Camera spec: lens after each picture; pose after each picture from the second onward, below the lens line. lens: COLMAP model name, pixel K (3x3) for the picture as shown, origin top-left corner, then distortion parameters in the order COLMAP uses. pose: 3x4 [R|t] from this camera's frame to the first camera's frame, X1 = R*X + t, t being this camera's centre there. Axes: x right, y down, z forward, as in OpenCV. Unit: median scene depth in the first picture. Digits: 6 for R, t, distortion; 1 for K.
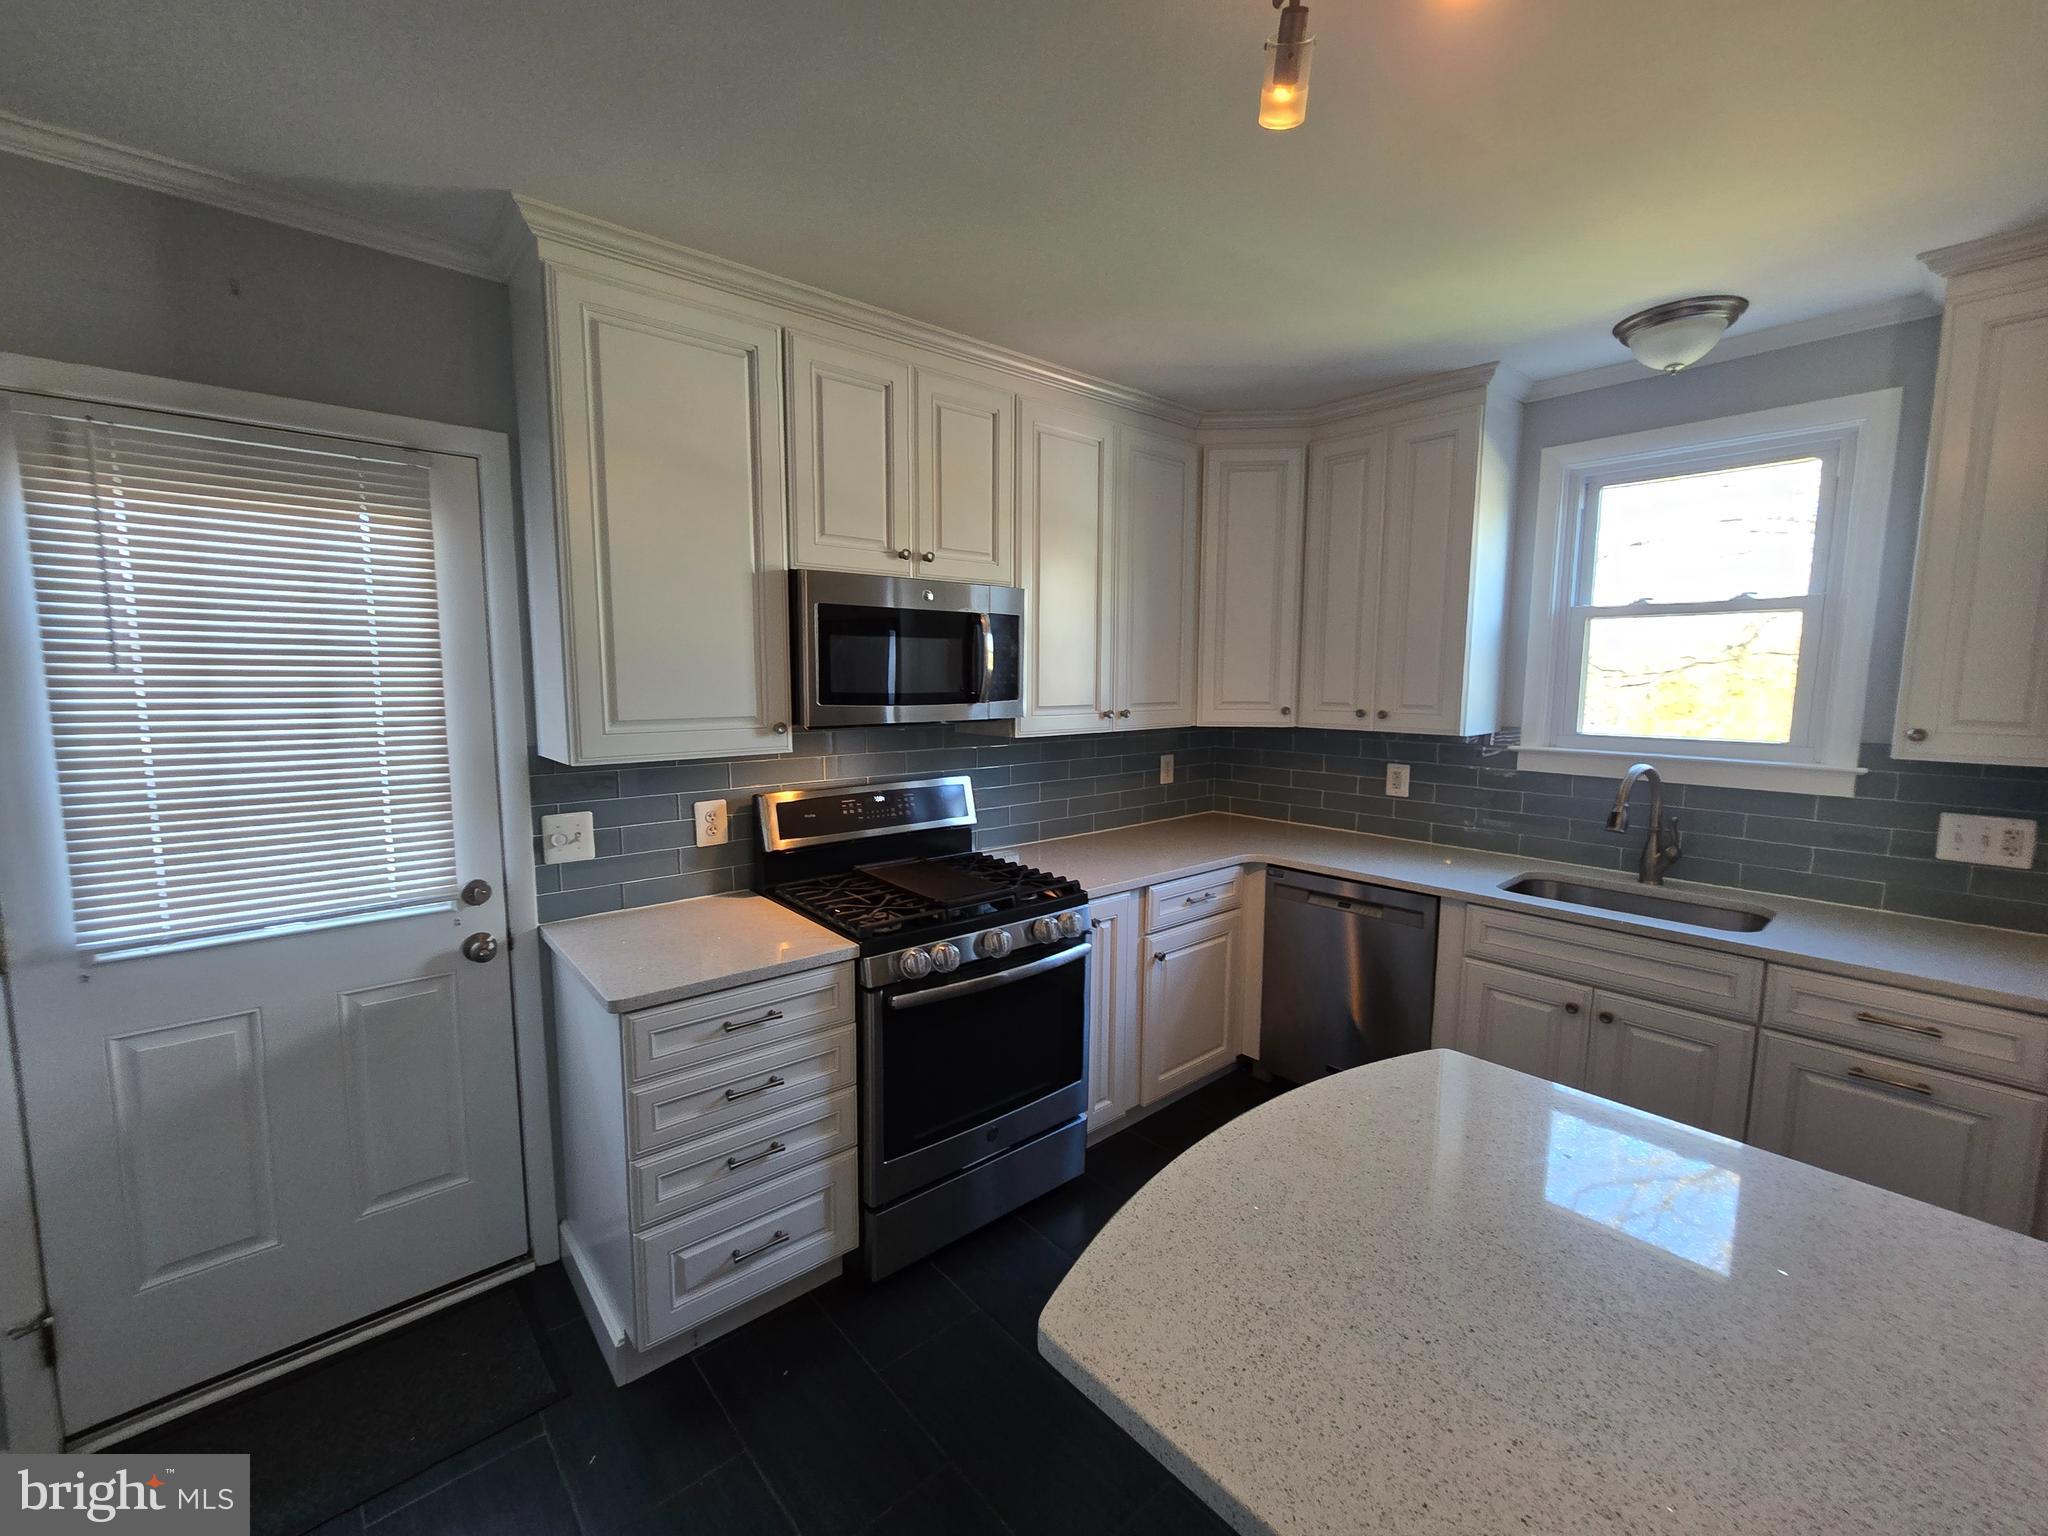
lens RADIAL K [[845.7, 0, 1015.0], [0, 845.7, 771.1], [0, 0, 1]] dist [0.000118, 0.000206]
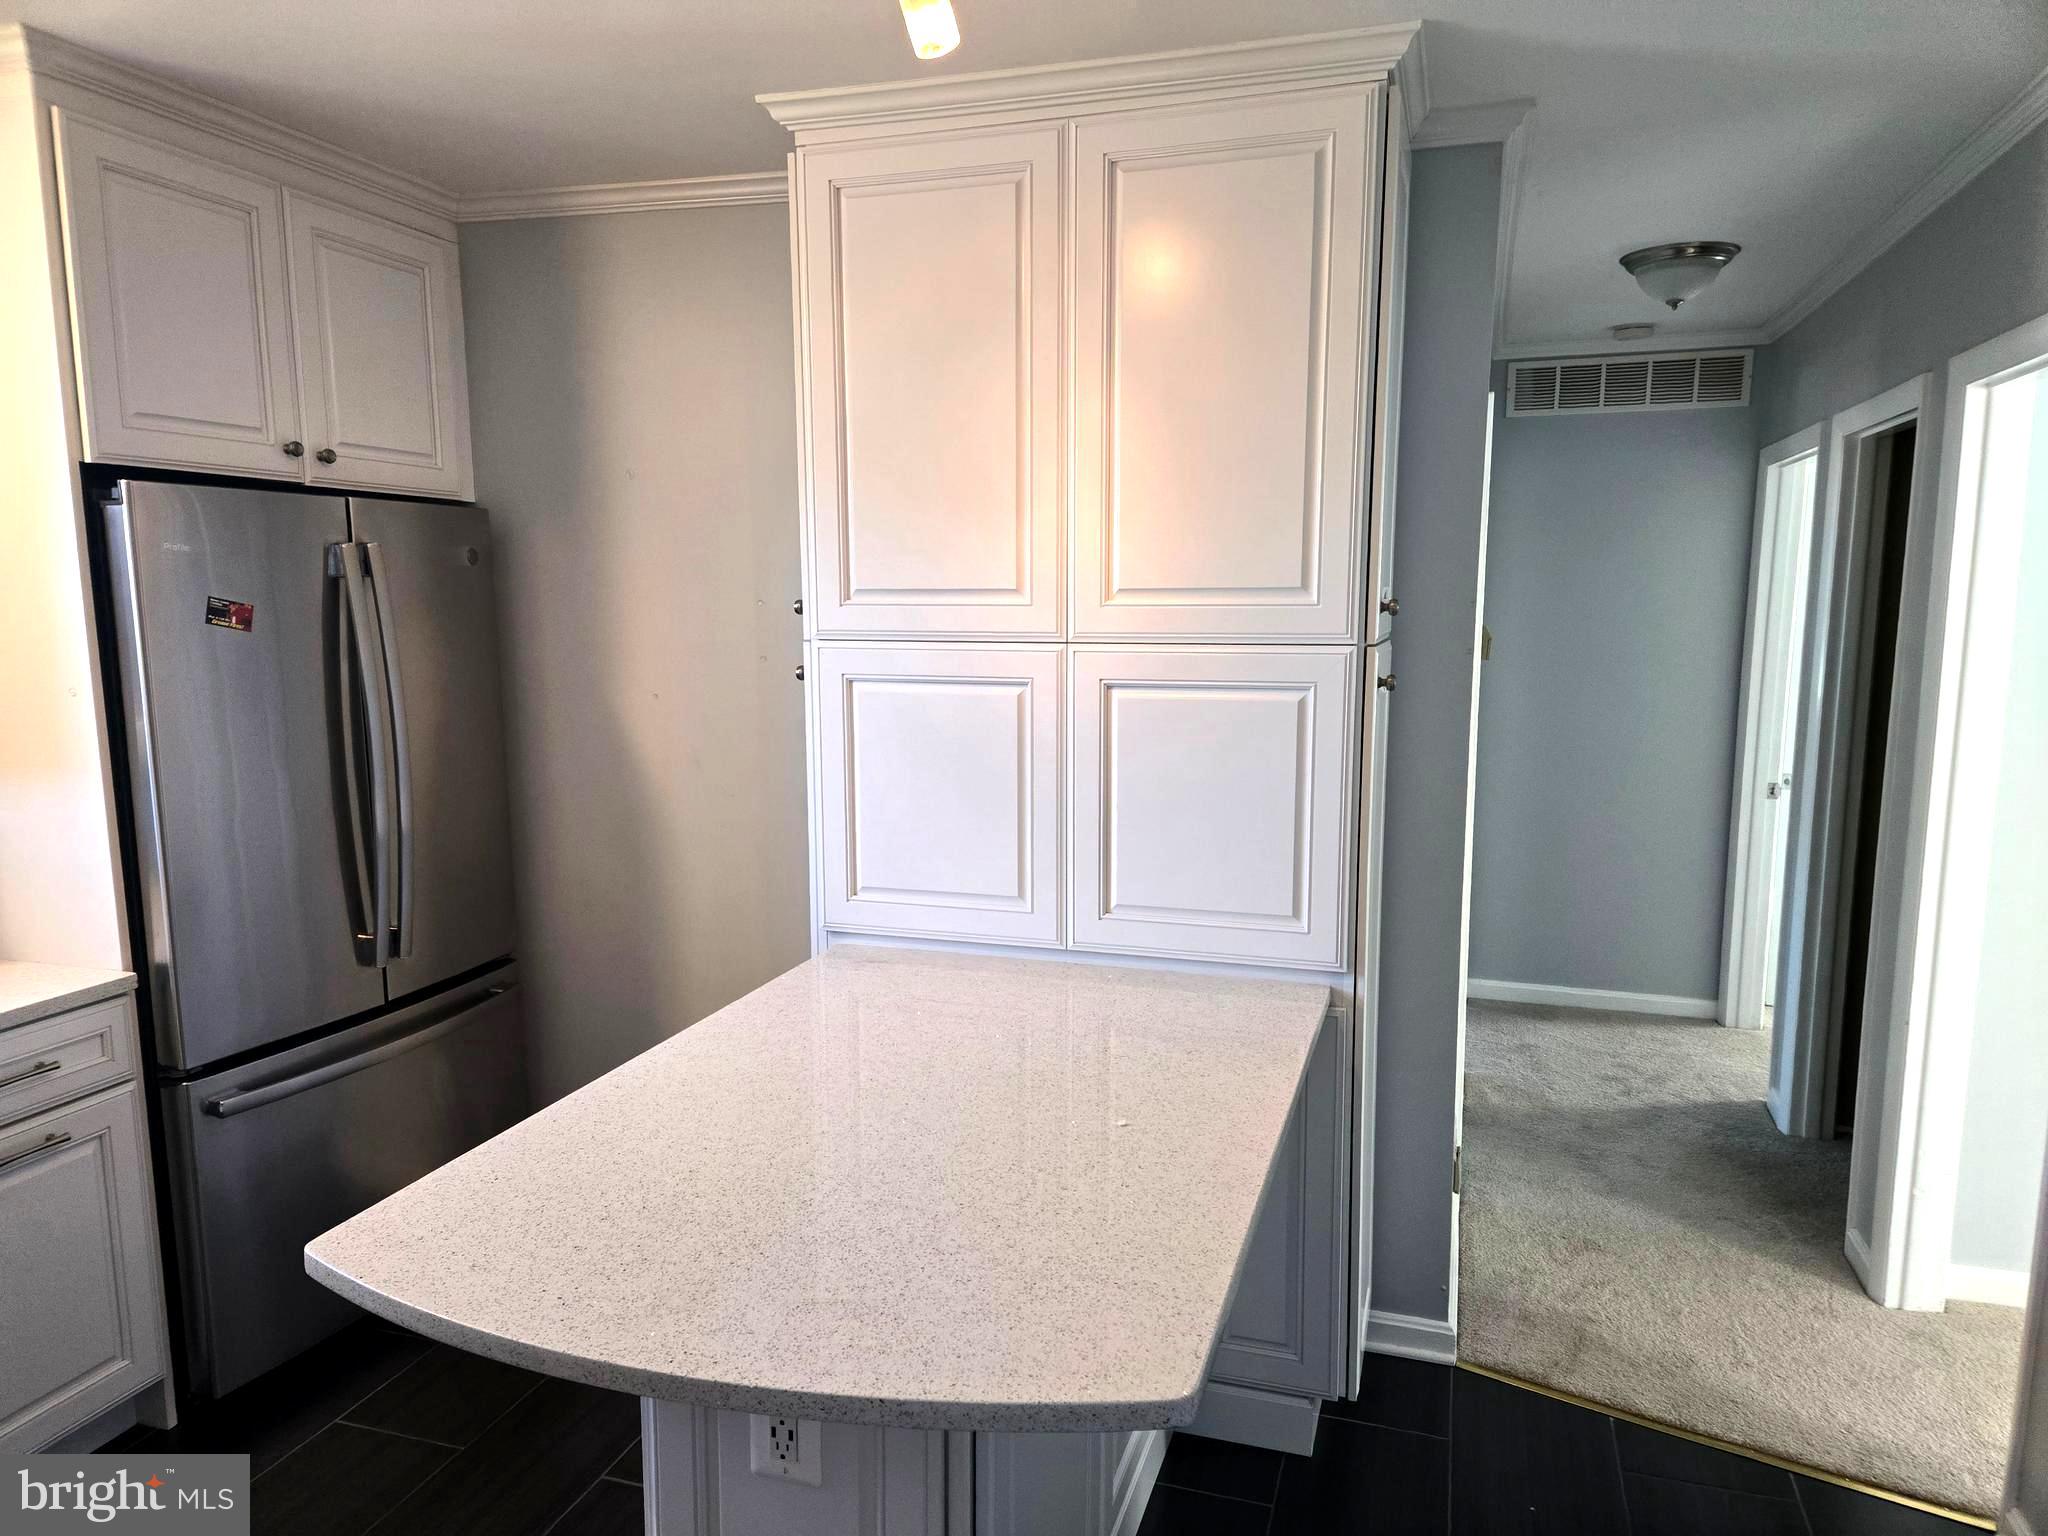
lens RADIAL K [[1354.8, 0, 1039.3], [0, 1354.8, 787.9], [0, 0, 1]] dist [0.085011, -0.077605]
pose [[-0.533441, -0.123450, 0.836780, -0.358518], [0.096836, 0.973874, 0.205407, -0.094695], [-0.840276, 0.190603, -0.507550, 0.629311]]
